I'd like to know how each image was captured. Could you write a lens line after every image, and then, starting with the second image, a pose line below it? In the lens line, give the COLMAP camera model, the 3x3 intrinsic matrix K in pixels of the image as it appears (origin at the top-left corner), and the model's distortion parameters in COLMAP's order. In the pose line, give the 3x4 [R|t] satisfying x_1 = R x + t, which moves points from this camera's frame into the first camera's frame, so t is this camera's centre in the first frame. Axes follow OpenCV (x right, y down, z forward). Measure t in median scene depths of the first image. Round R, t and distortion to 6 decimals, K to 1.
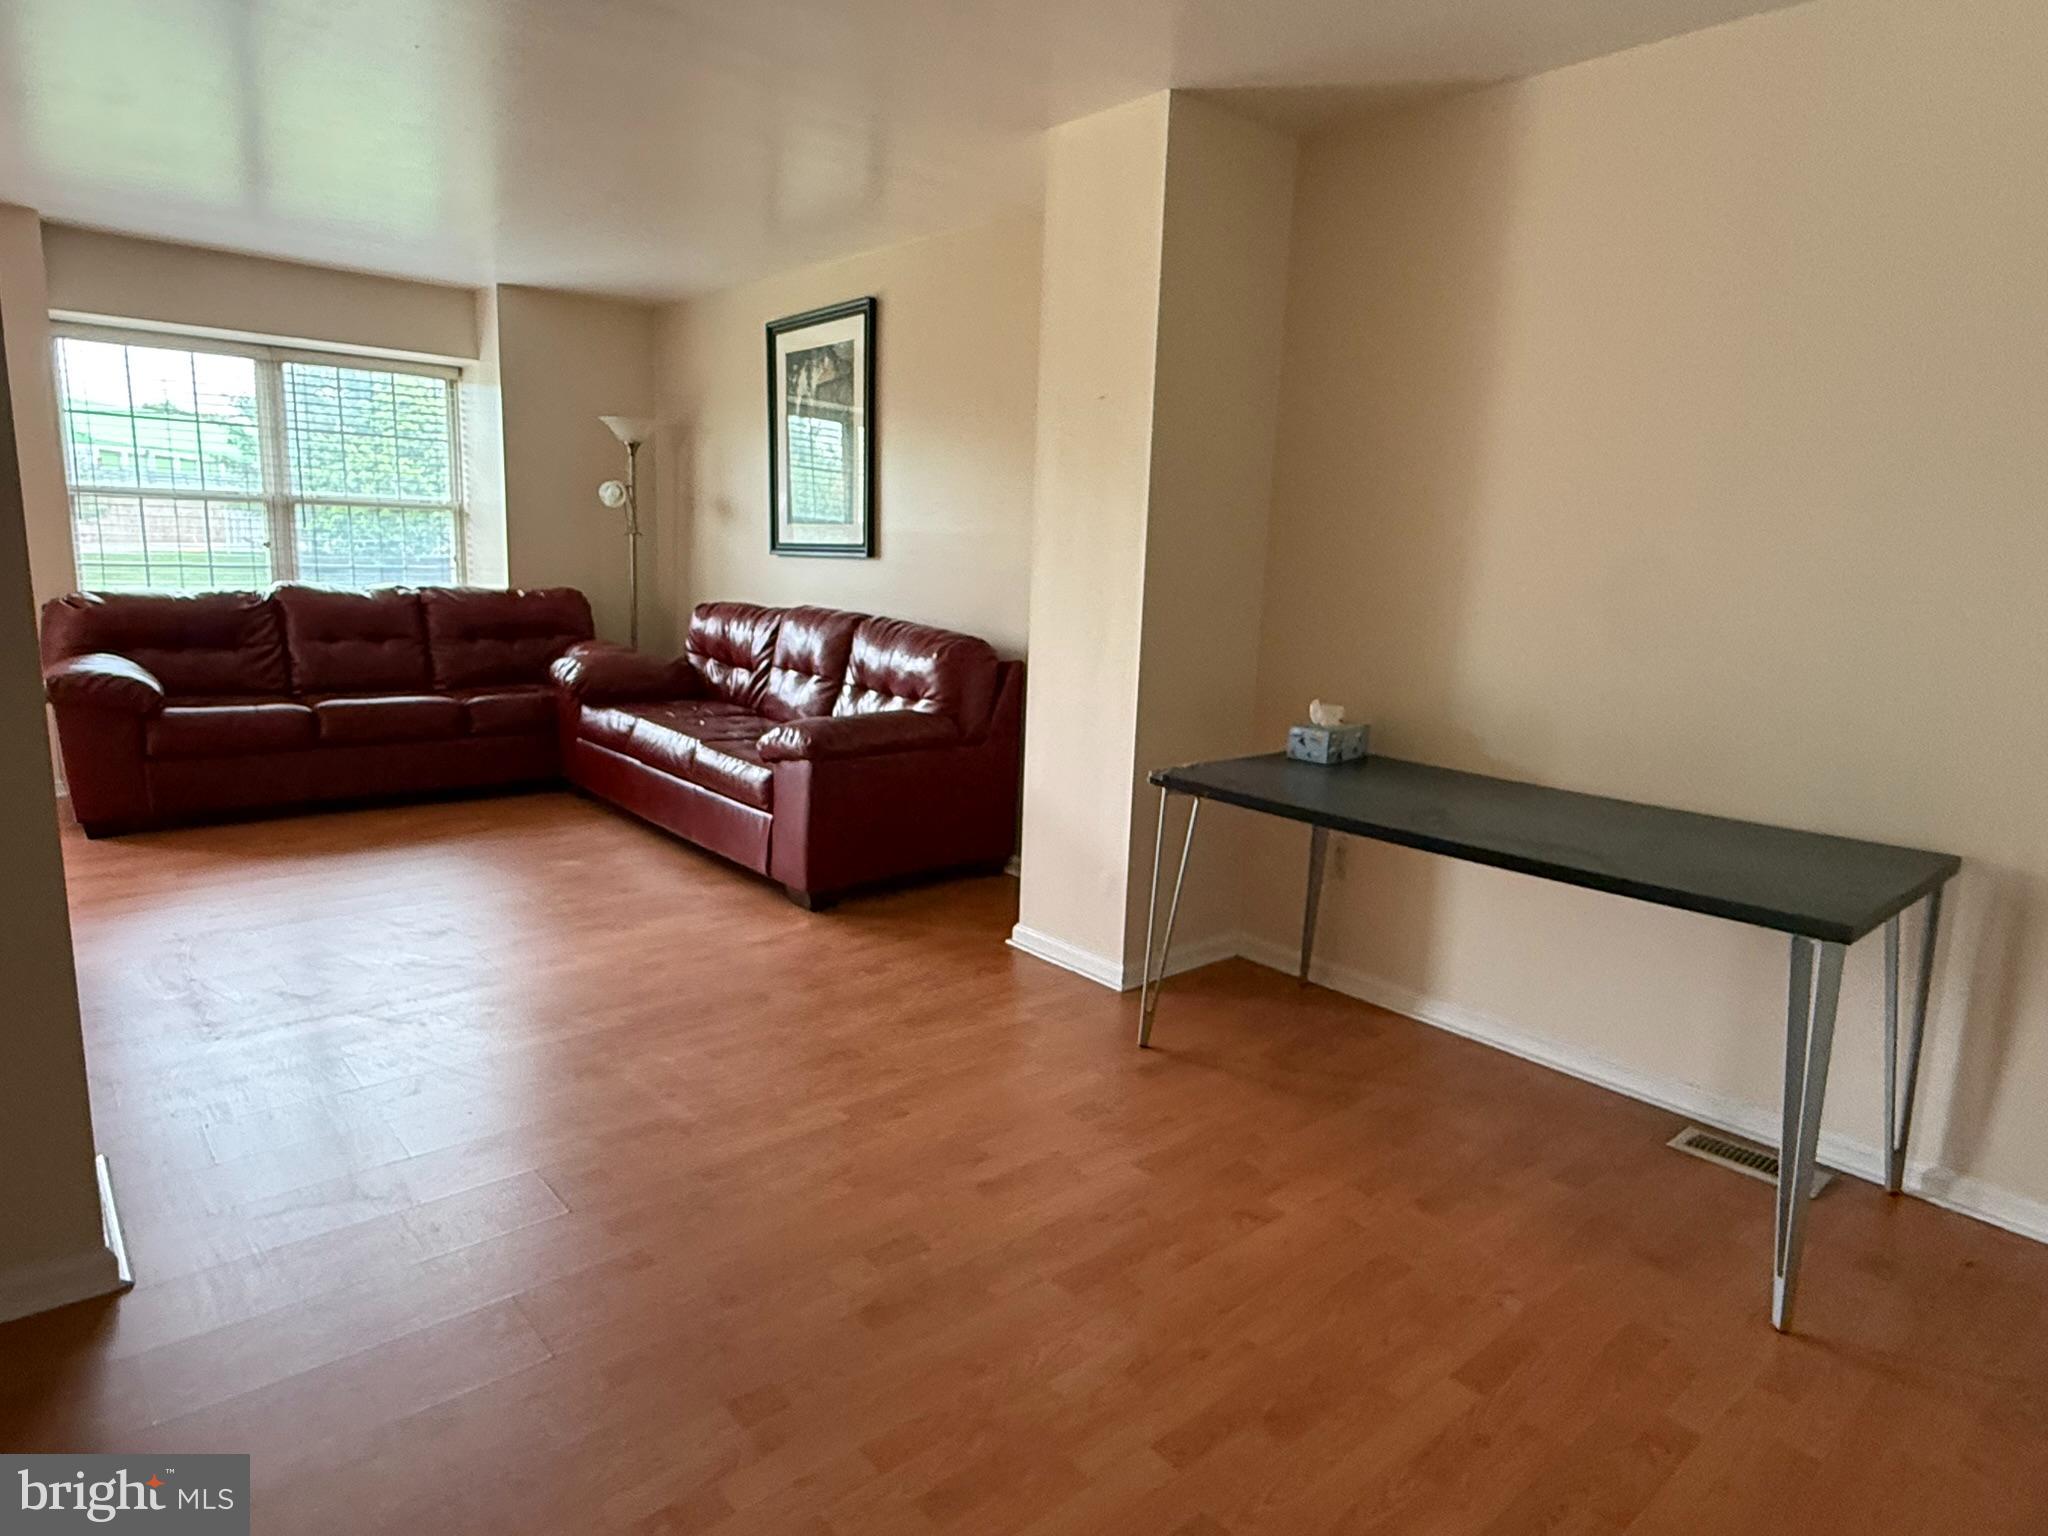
lens RADIAL K [[1201.2, 0, 1007.4], [0, 1201.2, 758.0], [0, 0, 1]] dist [-0.002379, 0.002640]
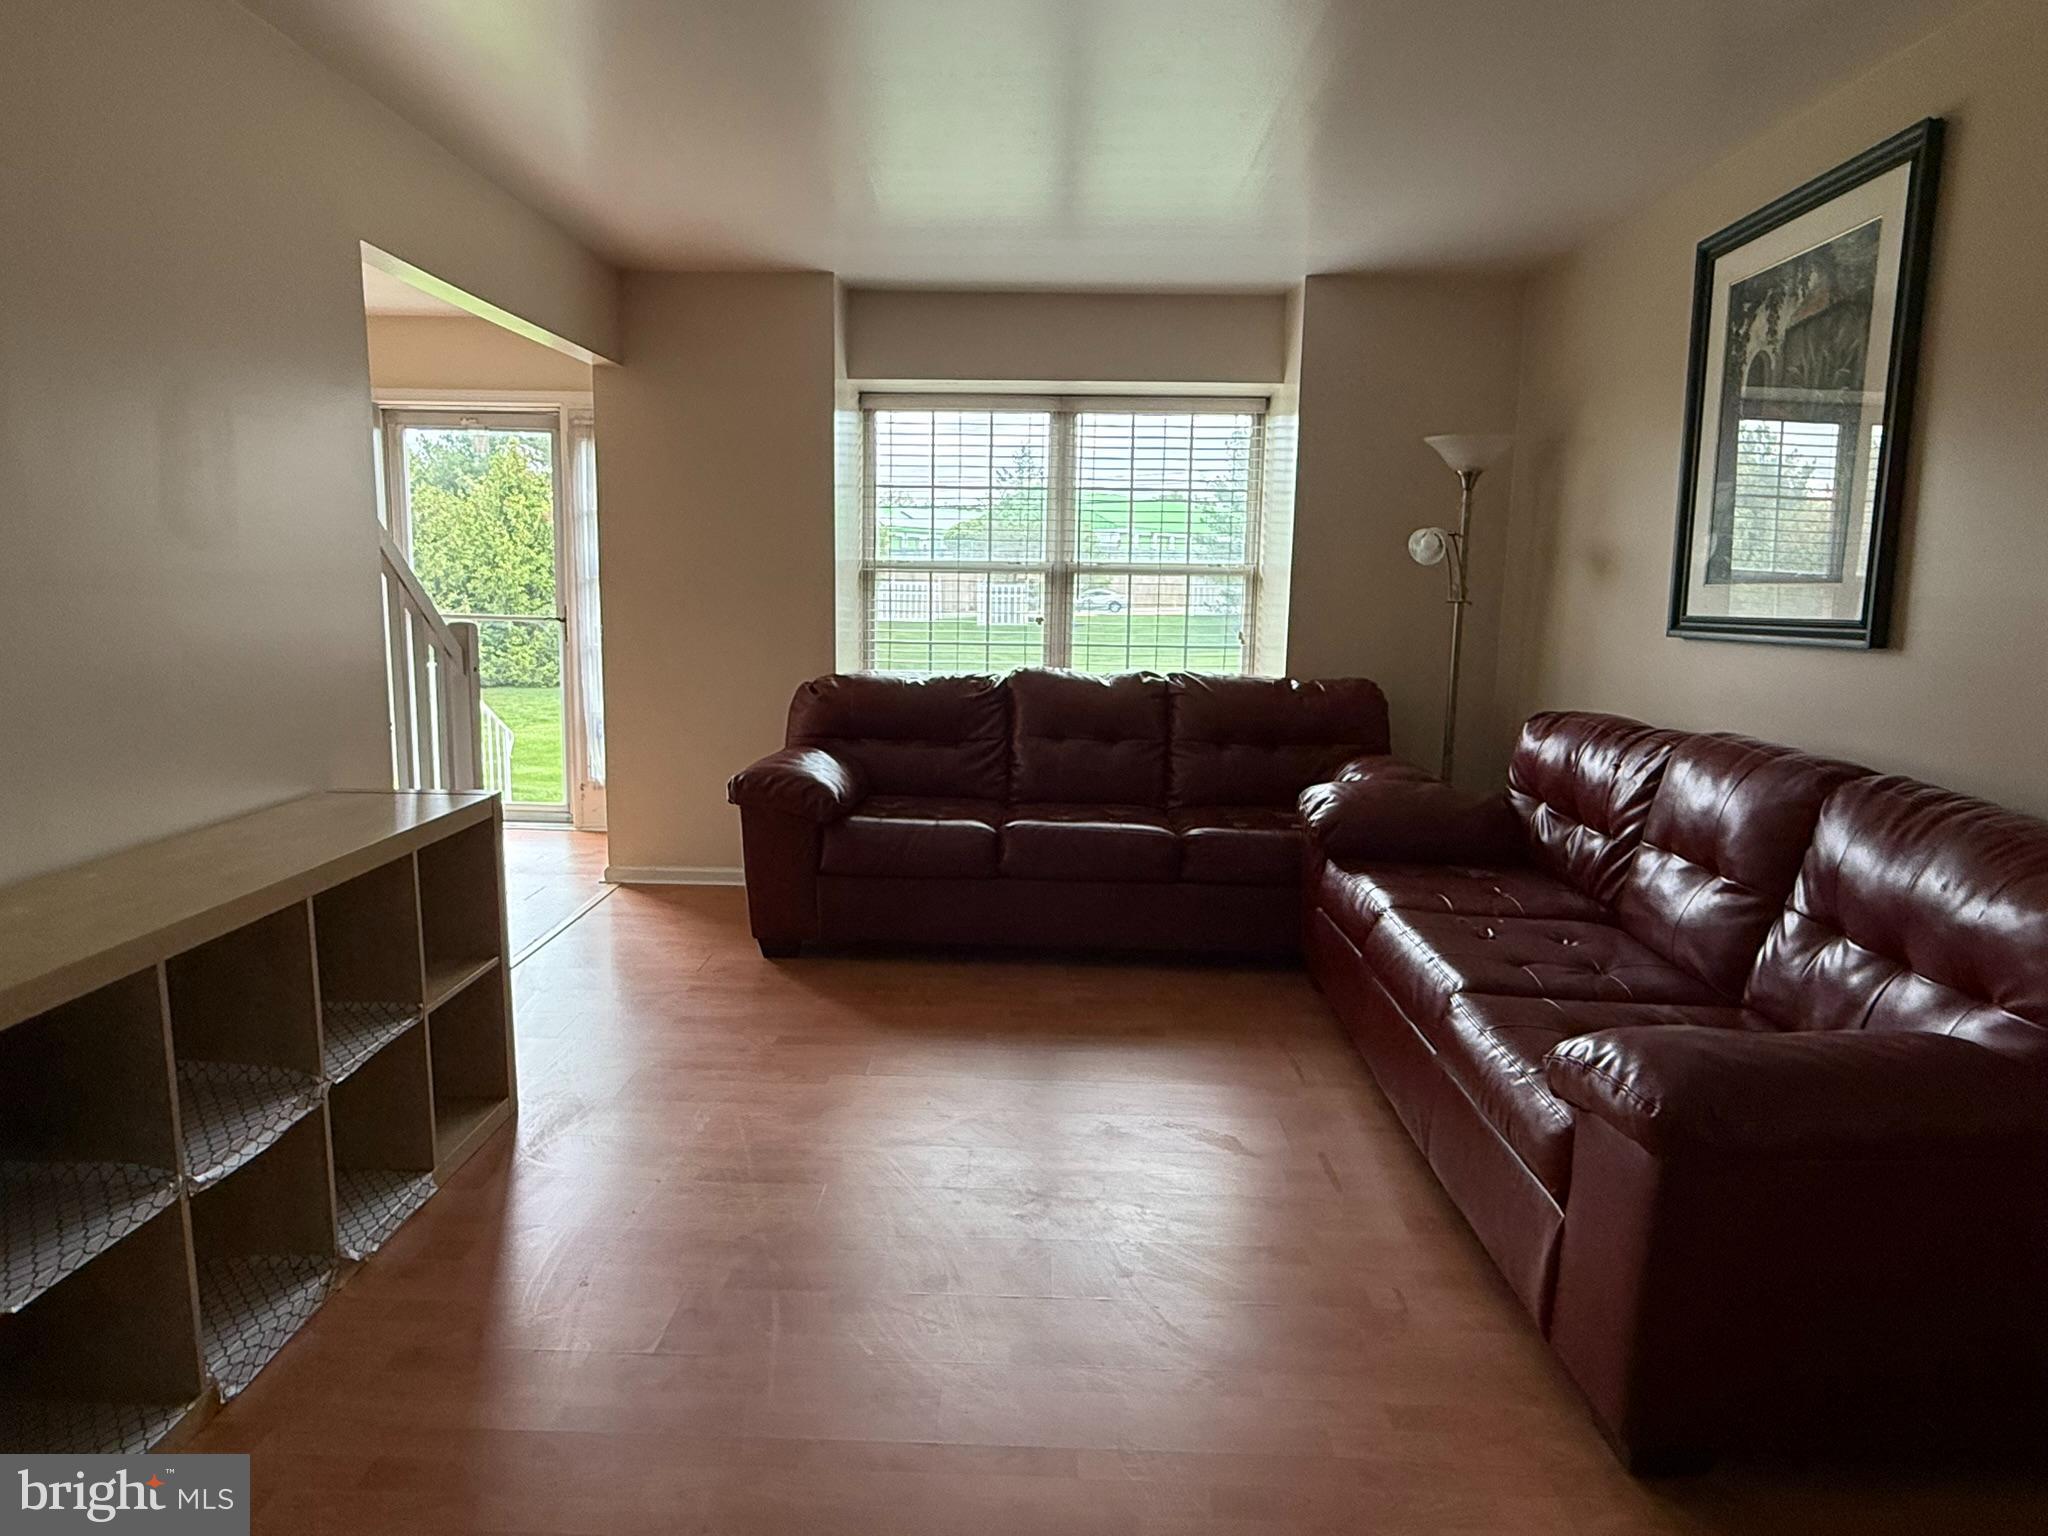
lens RADIAL K [[1201.2, 0, 1007.4], [0, 1201.2, 758.0], [0, 0, 1]] dist [-0.002379, 0.002640]
pose [[0.743787, 0.073598, -0.664353, -0.044310], [-0.106618, 0.994257, -0.009220, -0.071963], [0.659859, 0.077689, 0.747362, 0.360938]]
